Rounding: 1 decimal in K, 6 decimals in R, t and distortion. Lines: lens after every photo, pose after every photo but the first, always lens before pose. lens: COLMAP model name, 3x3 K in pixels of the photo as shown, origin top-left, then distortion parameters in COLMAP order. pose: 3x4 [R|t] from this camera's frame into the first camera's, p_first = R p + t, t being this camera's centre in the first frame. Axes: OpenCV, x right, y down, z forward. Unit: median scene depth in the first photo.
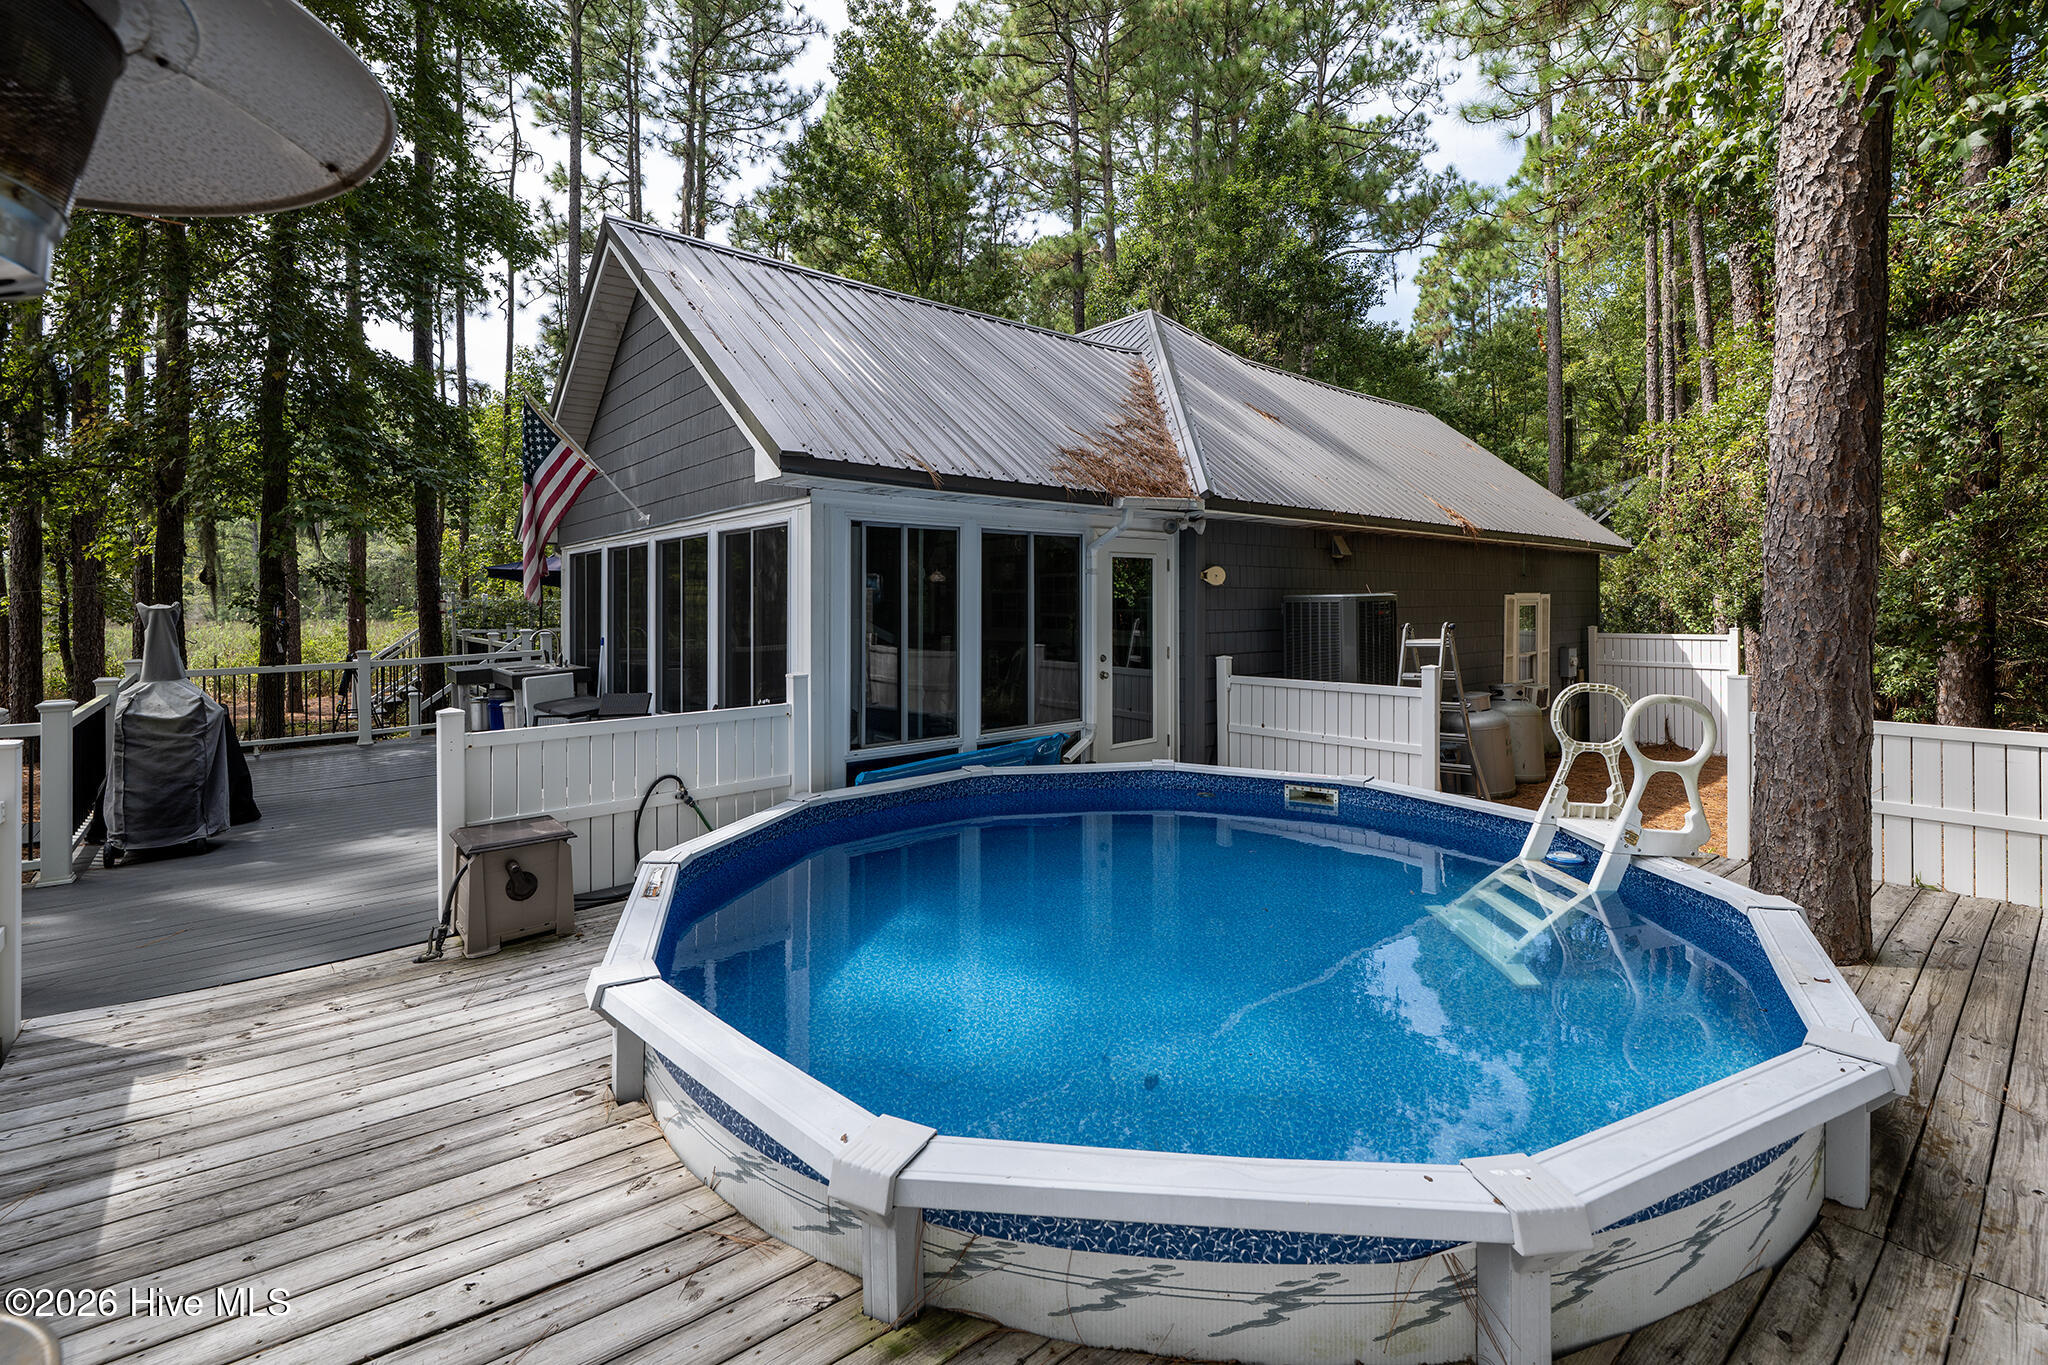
lens RADIAL K [[927.0, 0, 1028.1], [0, 927.0, 574.5], [0, 0, 1]] dist [0.001815, 0.000235]
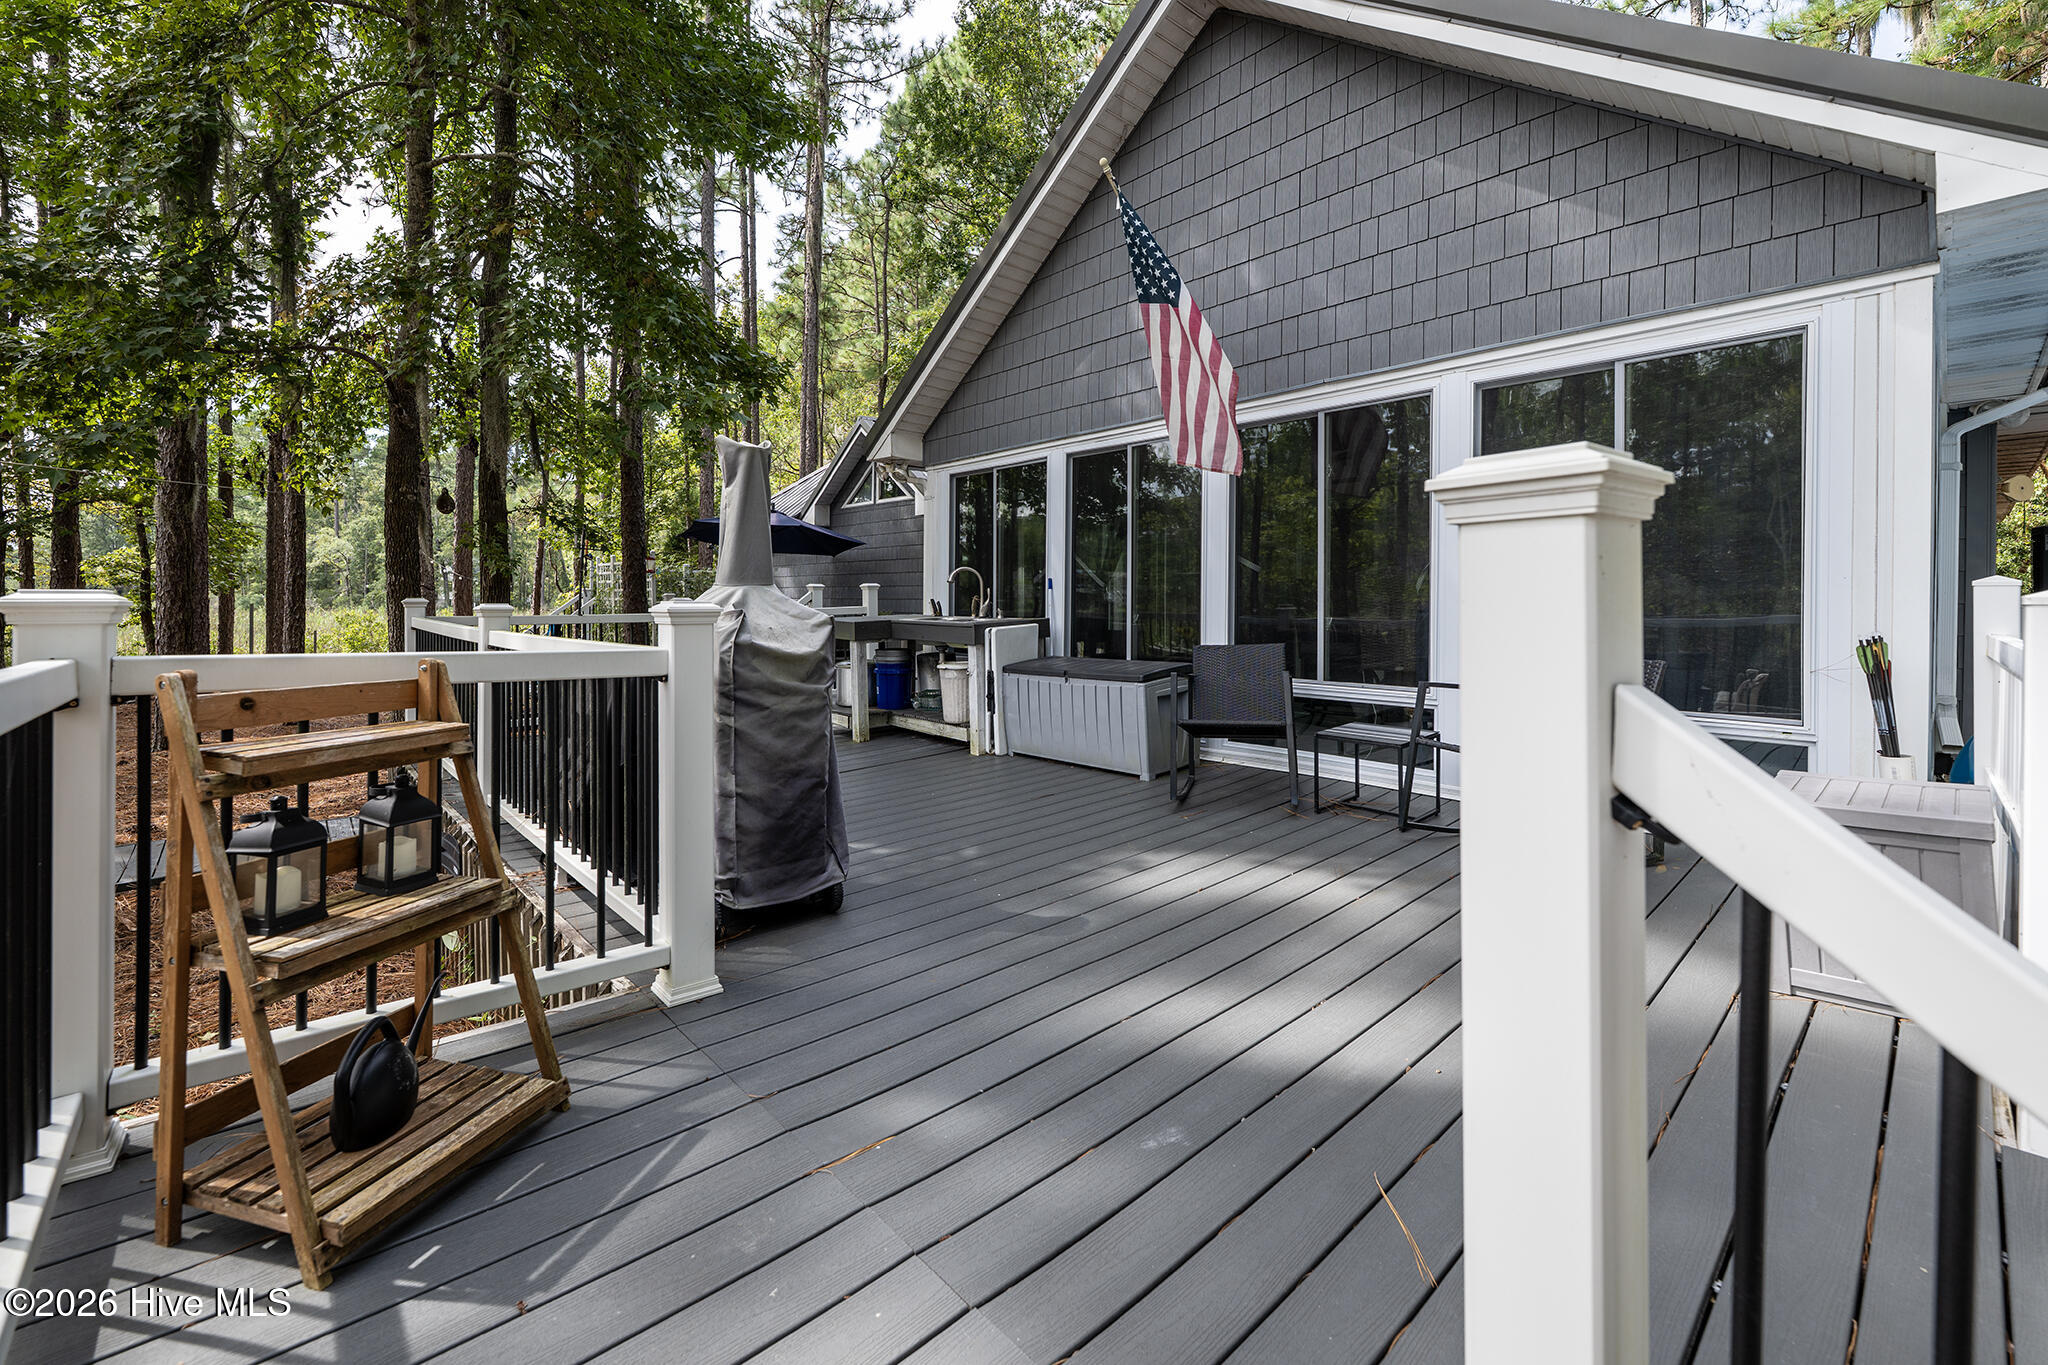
lens RADIAL K [[863.0, 0, 1023.1], [0, 863.0, 593.0], [0, 0, 1]] dist [-0.001840, -0.000161]
pose [[0.999233, 0.007076, 0.038526, -0.337631], [-0.007770, 0.999810, 0.017898, 0.045891], [-0.038392, -0.018183, 0.999097, 0.211337]]
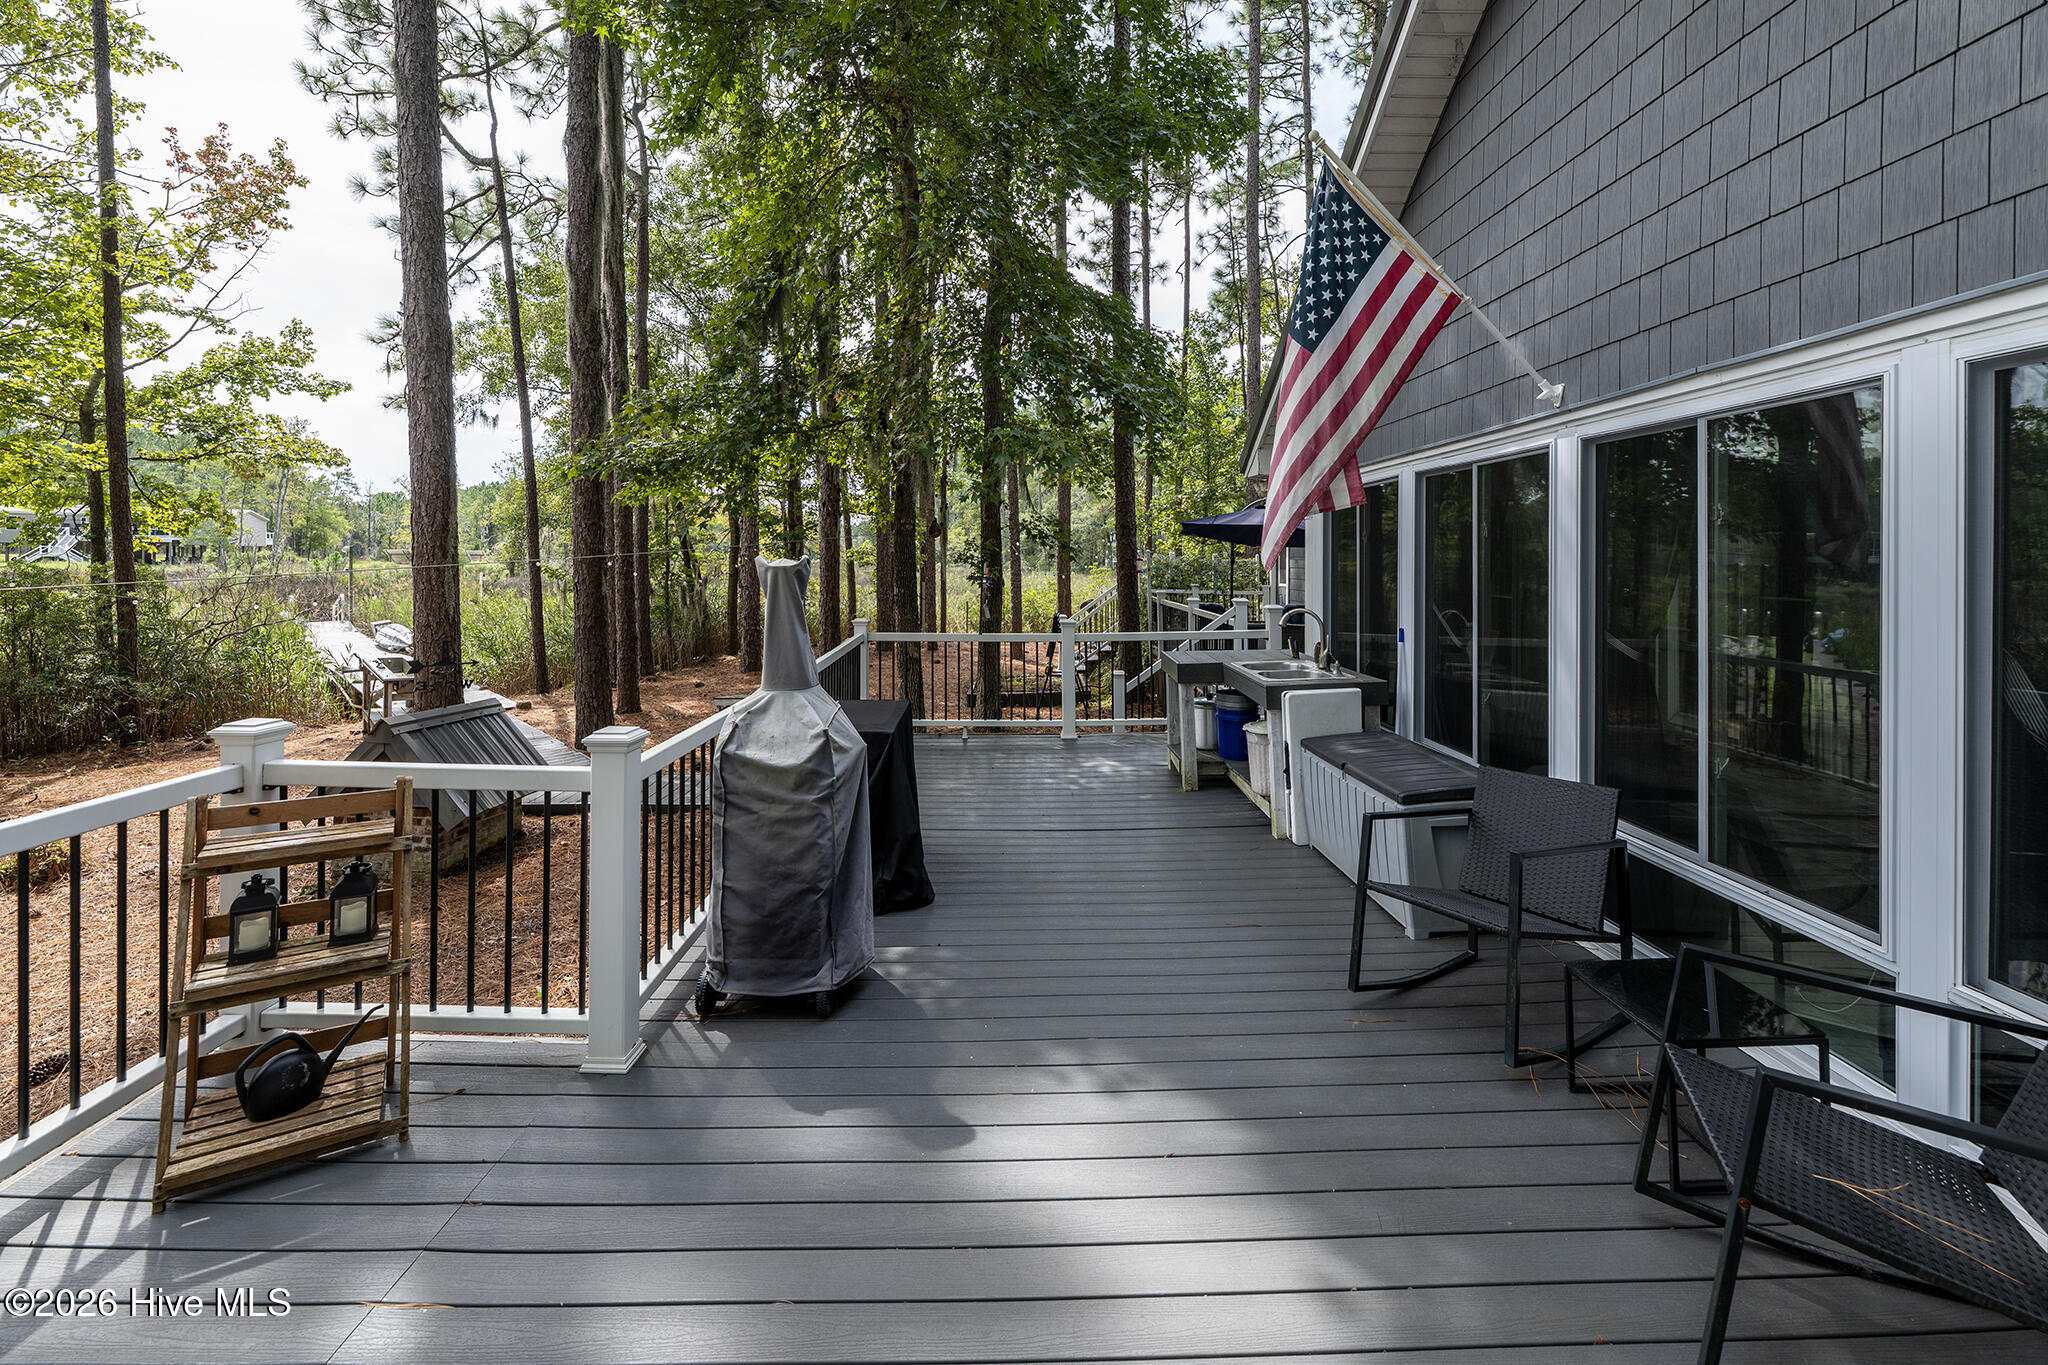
lens RADIAL K [[863.0, 0, 1019.0], [0, 863.0, 550.2], [0, 0, 1]] dist [-0.001840, -0.000161]
pose [[0.777710, 0.009361, -0.628553, -0.202367], [0.000598, 0.999878, 0.015631, 0.007294], [0.628623, -0.012532, 0.777609, 0.284866]]
